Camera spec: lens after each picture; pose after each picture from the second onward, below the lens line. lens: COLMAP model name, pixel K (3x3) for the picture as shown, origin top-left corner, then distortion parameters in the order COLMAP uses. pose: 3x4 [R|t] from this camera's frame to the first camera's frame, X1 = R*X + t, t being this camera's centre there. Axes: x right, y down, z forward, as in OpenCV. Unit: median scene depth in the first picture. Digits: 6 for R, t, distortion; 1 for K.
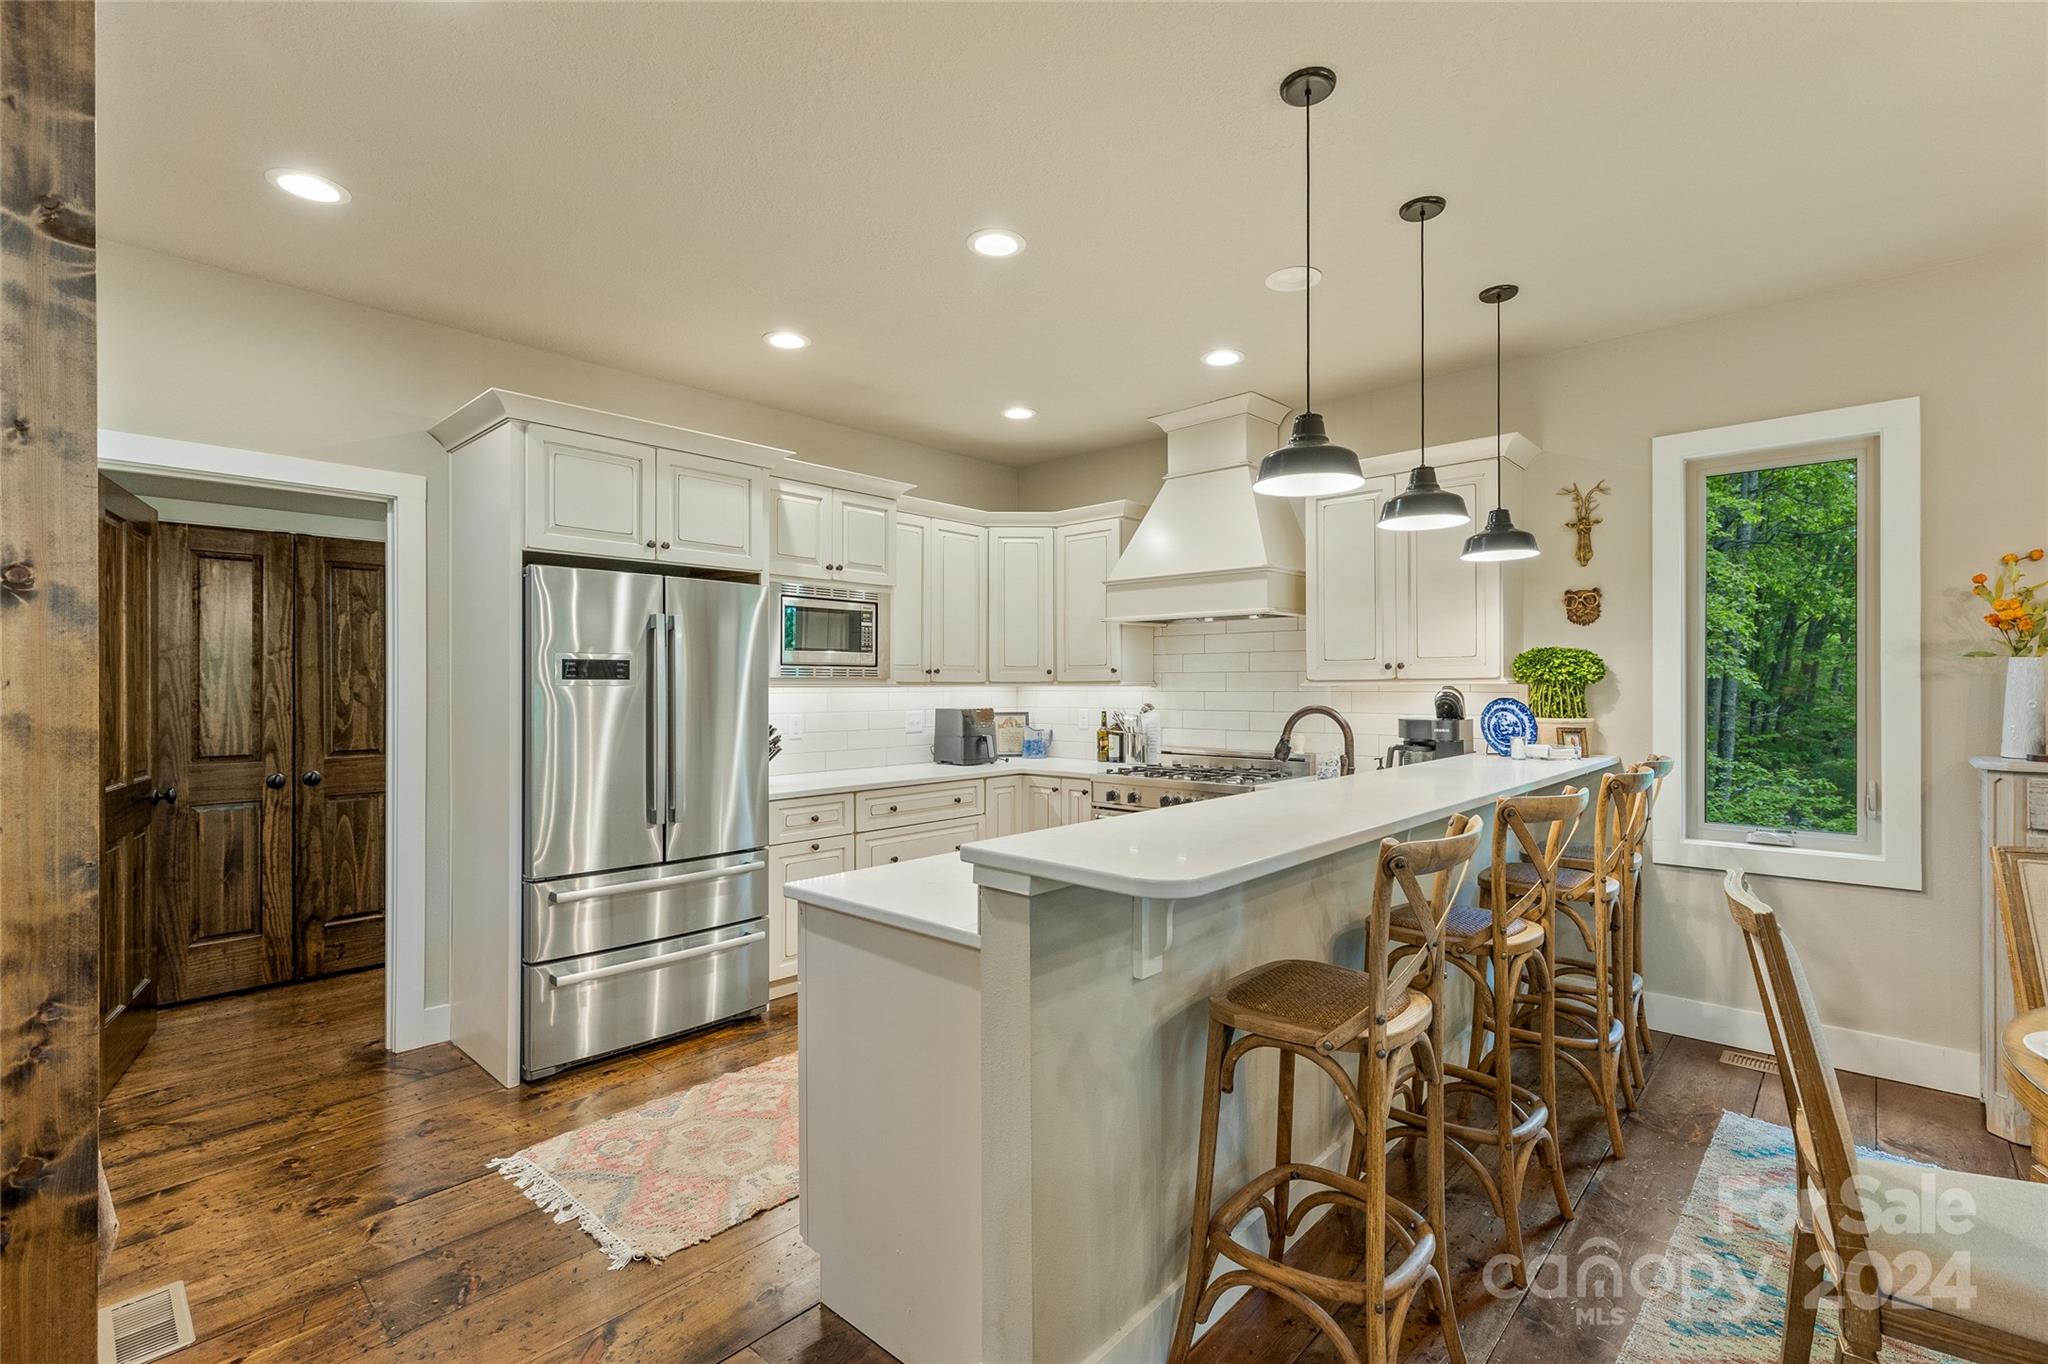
lens RADIAL K [[928.5, 0, 1037.9], [0, 928.5, 684.2], [0, 0, 1]] dist [0.006791, -0.001156]
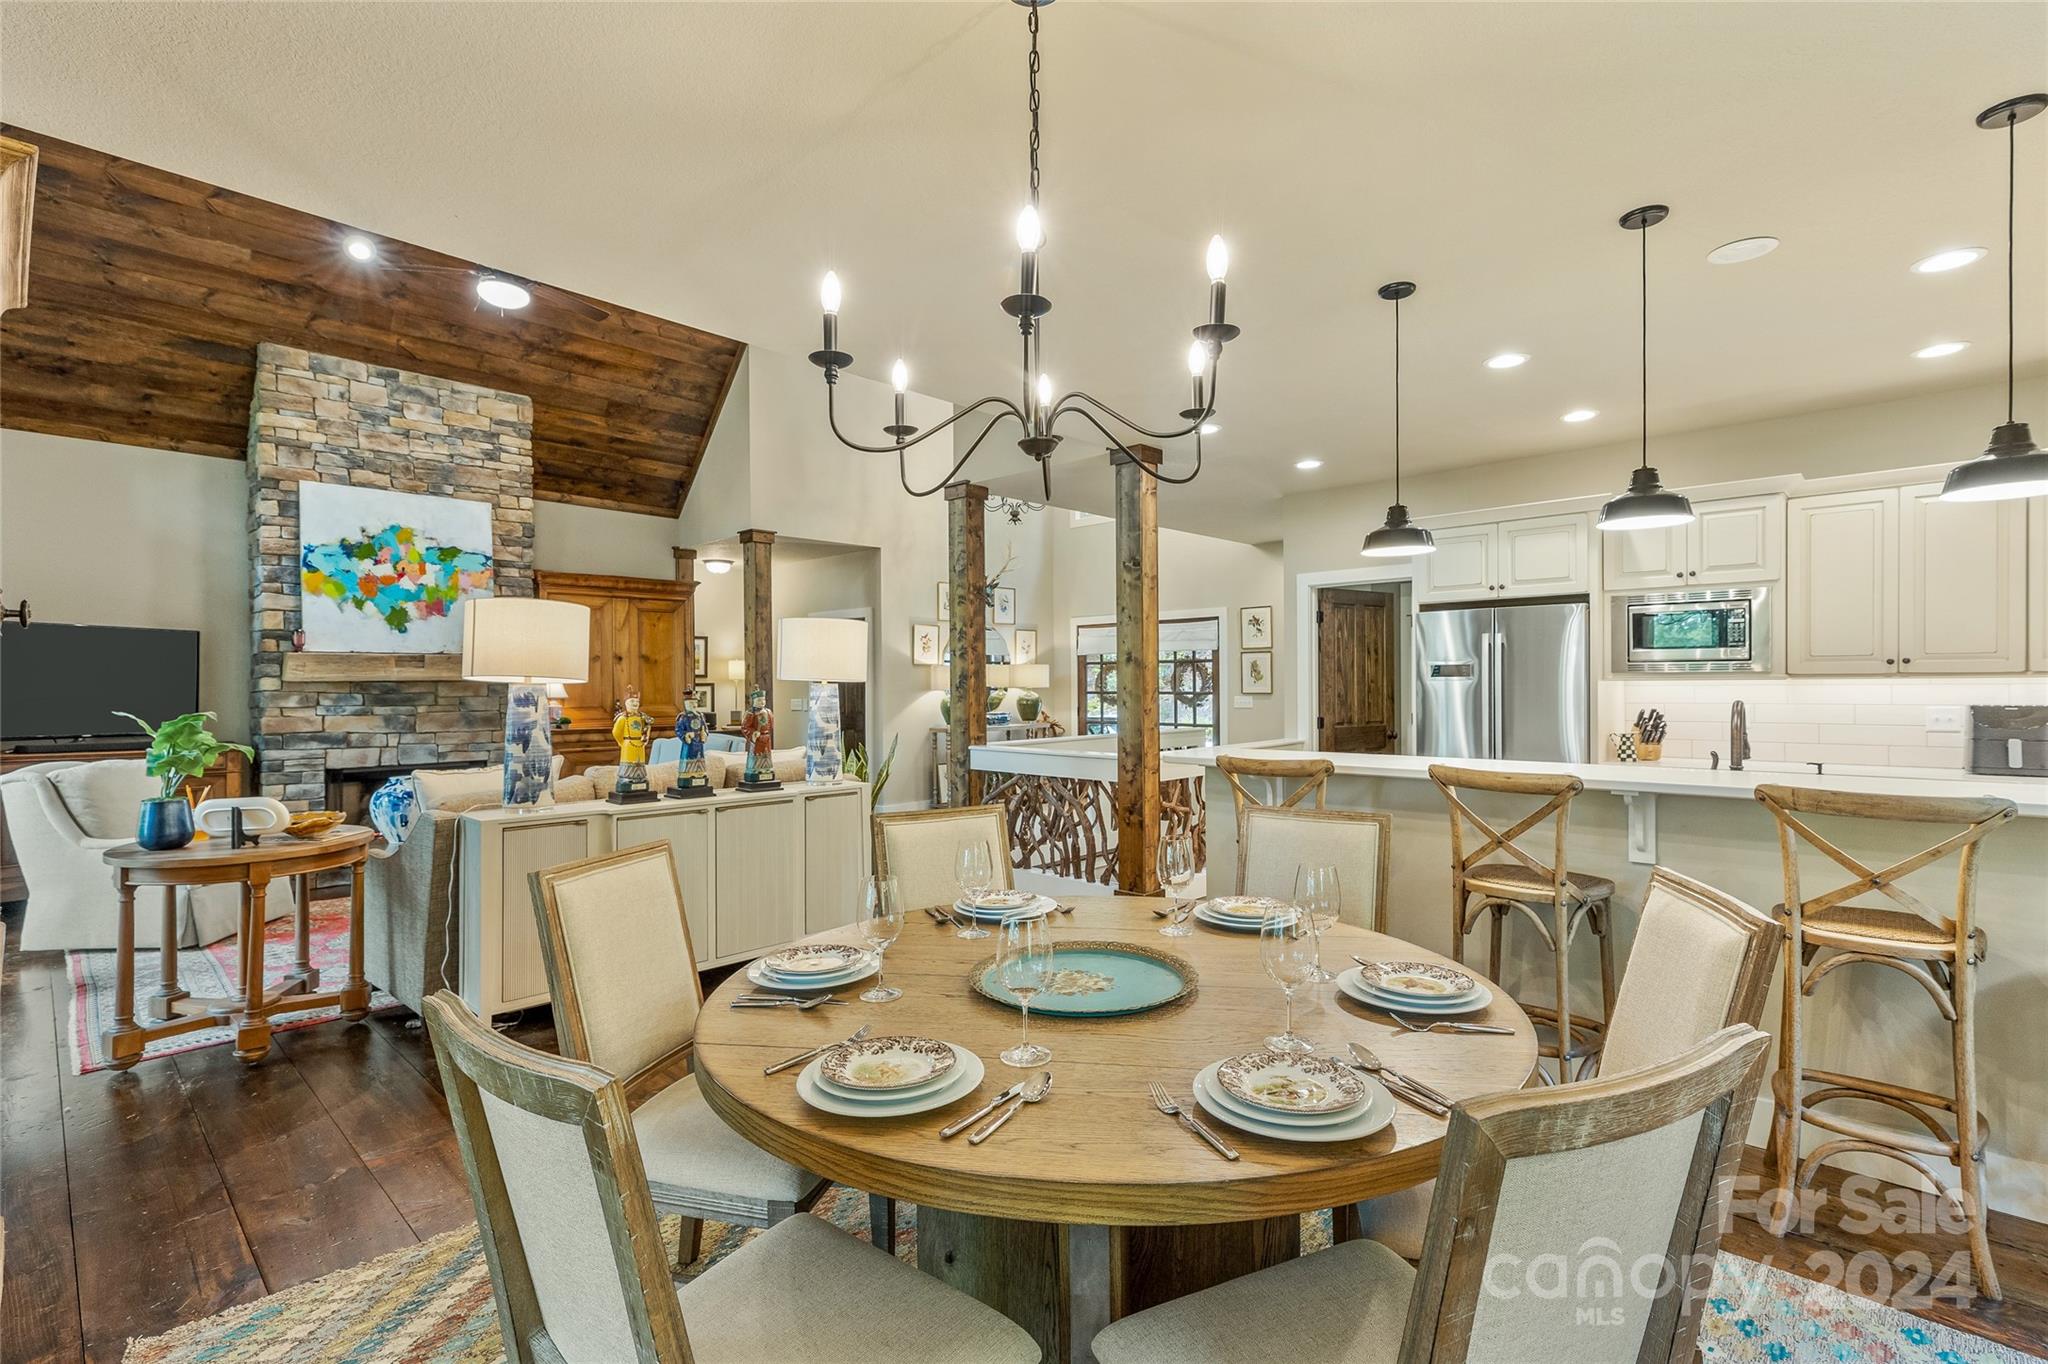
lens RADIAL K [[928.5, 0, 1026.1], [0, 928.5, 686.0], [0, 0, 1]] dist [0.006791, -0.001156]
pose [[-0.026401, 0.006177, -0.999632, 0.911271], [0.009703, 0.999935, 0.005922, -0.004928], [0.999604, -0.009543, -0.026459, 0.222236]]
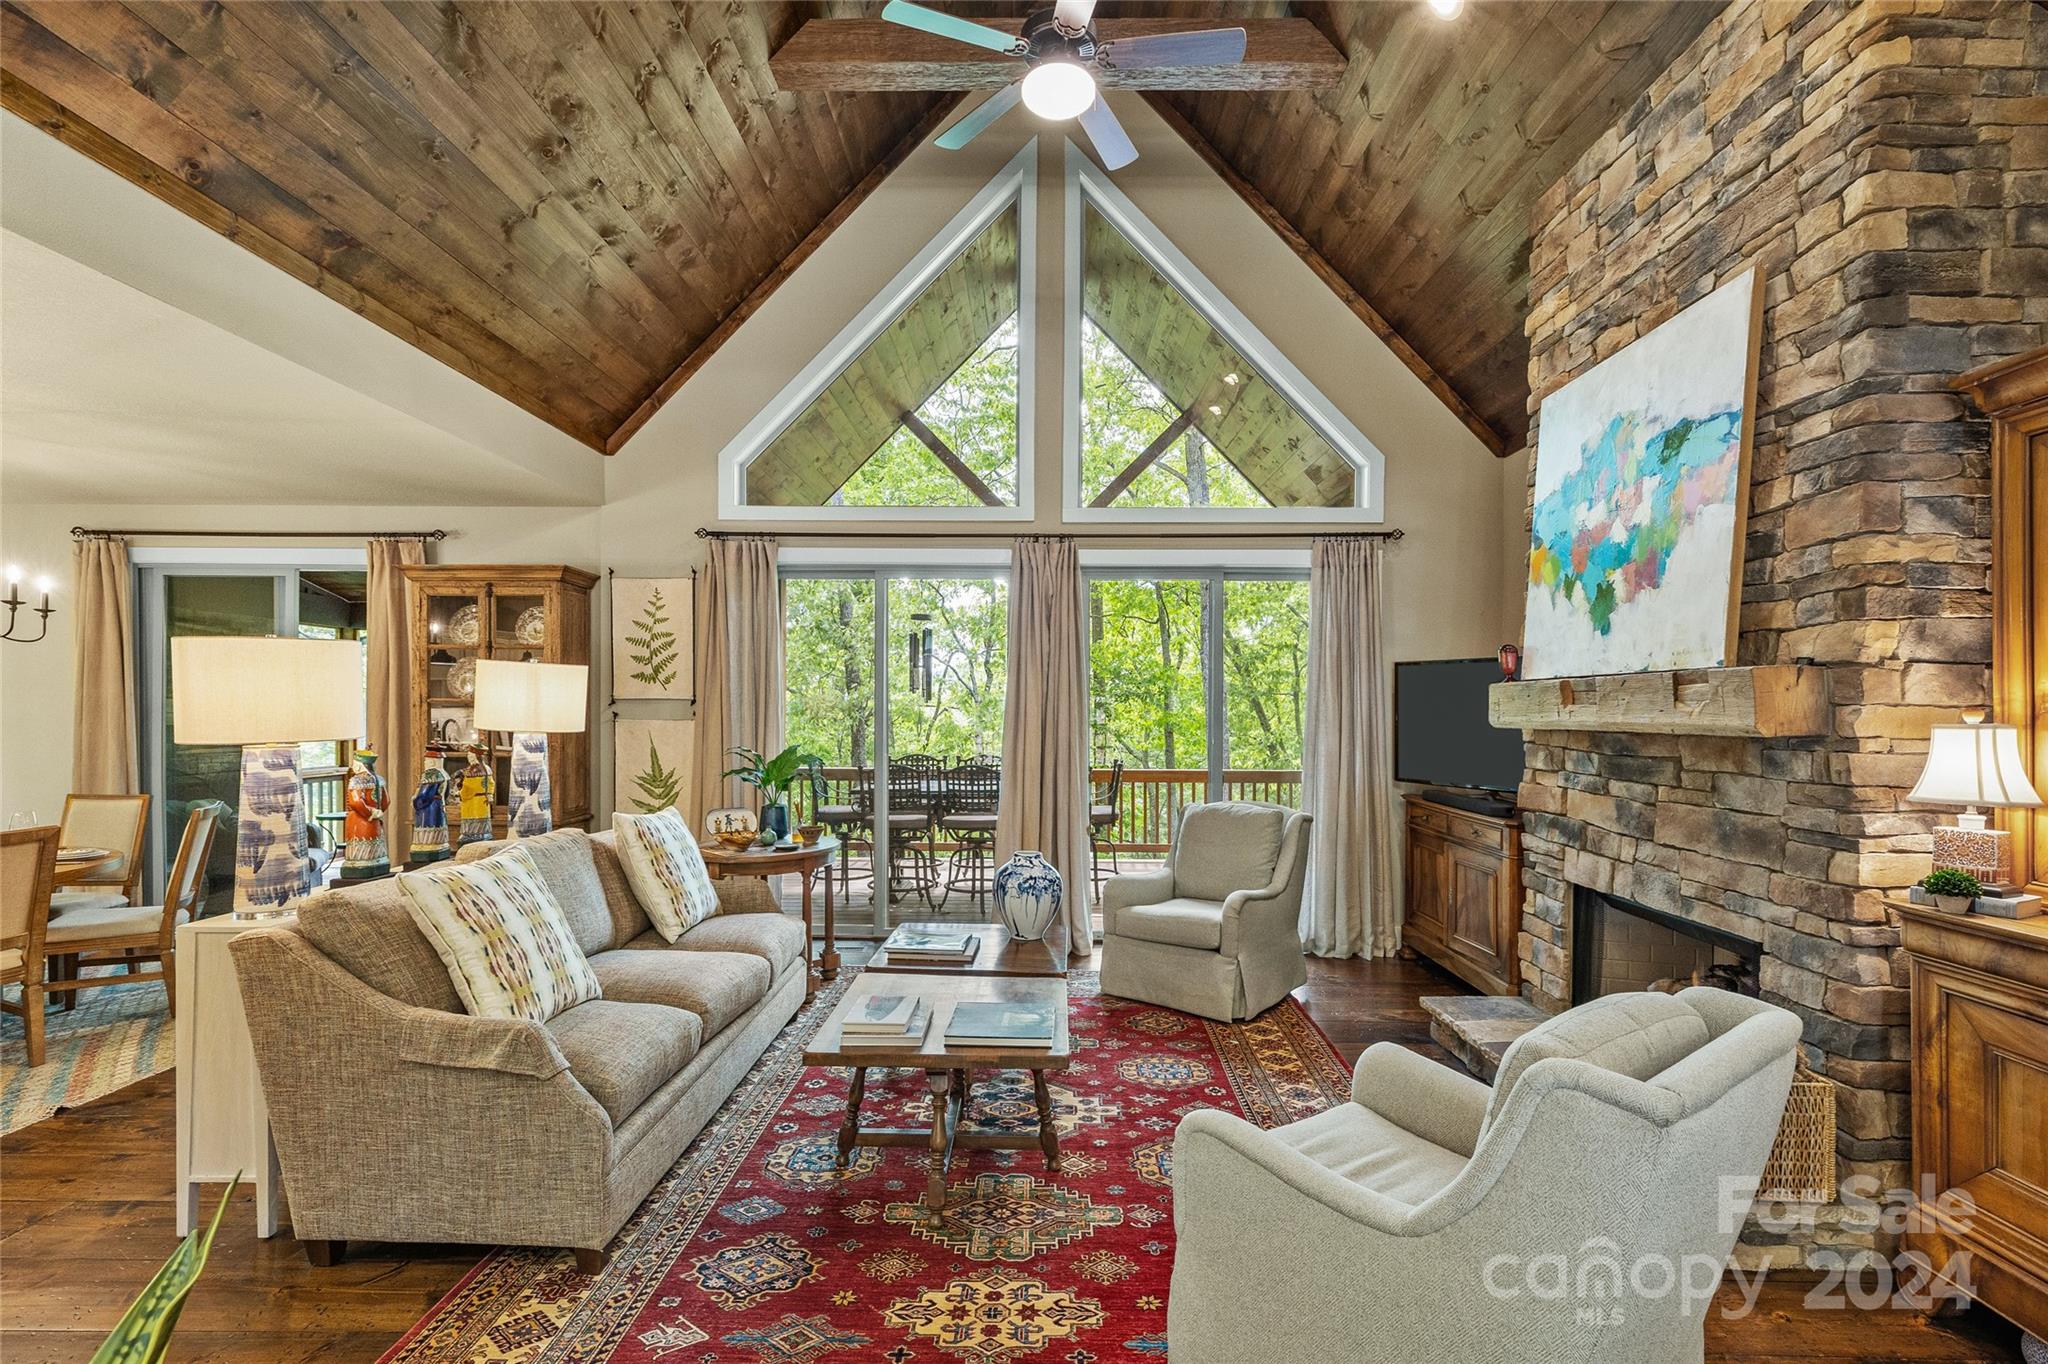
lens RADIAL K [[928.5, 0, 1024.1], [0, 928.5, 717.0], [0, 0, 1]] dist [0.006791, -0.001156]
pose [[-0.655965, -0.006540, 0.754763, -0.958567], [-0.005904, 0.999976, 0.003534, -0.026922], [-0.754768, -0.002138, -0.655988, 0.000099]]
